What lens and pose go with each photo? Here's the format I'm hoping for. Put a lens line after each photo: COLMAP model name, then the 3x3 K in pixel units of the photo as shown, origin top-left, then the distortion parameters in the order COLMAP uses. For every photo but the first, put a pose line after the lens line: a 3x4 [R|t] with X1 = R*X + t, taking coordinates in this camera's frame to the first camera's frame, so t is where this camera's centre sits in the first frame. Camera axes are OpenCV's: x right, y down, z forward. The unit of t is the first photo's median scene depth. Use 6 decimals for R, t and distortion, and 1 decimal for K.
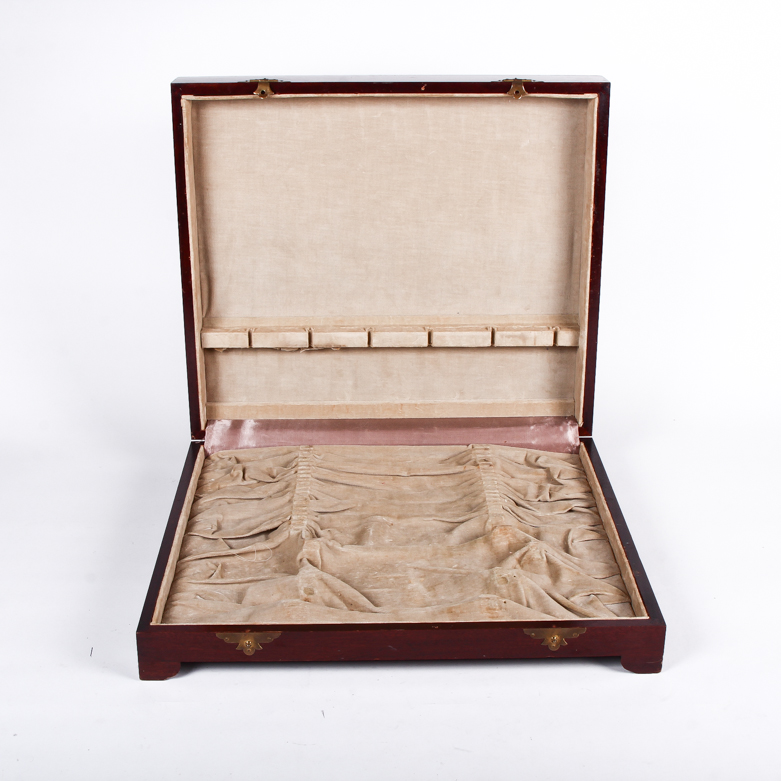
lens RADIAL K [[1325.9, 0, 390.5], [0, 1325.9, 390.5], [0, 0, 1]] dist [-0.106763, 0.084621]
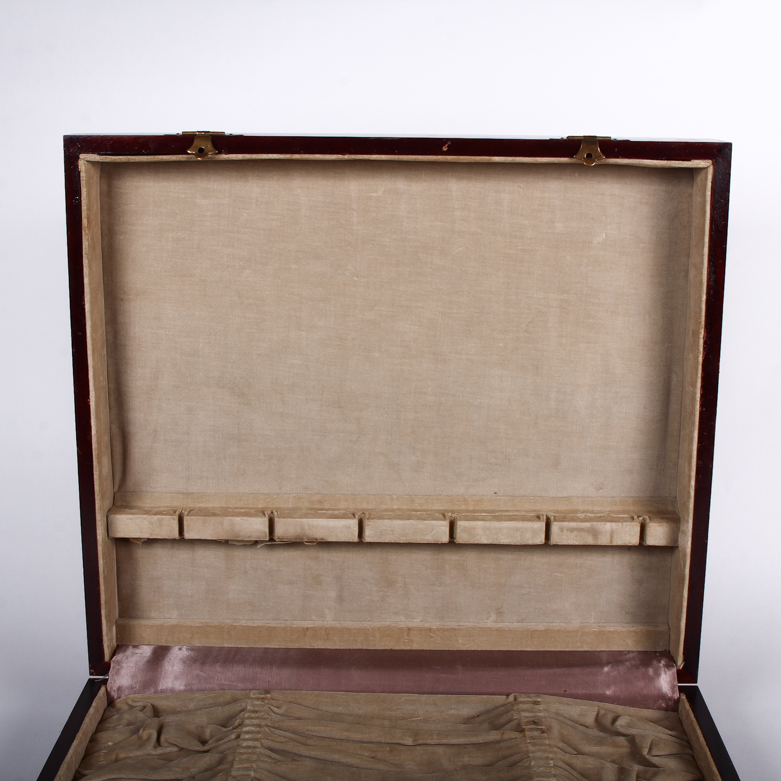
lens RADIAL K [[1325.9, 0, 390.5], [0, 1325.9, 390.5], [0, 0, 1]] dist [-0.106763, 0.084621]
pose [[0.999378, 0.016808, -0.031003, 0.018637], [-0.020782, 0.990938, -0.132702, -0.020677], [0.028491, 0.133264, 0.990671, 0.342763]]
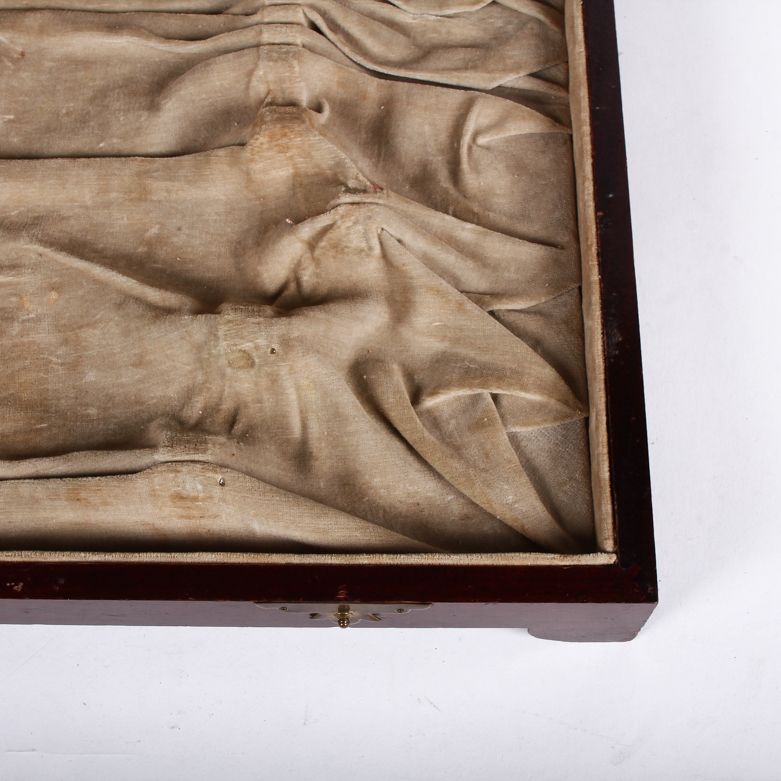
lens RADIAL K [[1325.9, 0, 390.5], [0, 1325.9, 390.5], [0, 0, 1]] dist [-0.106763, 0.084621]
pose [[0.999136, 0.024211, -0.033790, 0.115407], [0.005535, 0.728149, 0.685396, -0.084277], [0.041198, -0.684991, 0.727386, 0.606307]]
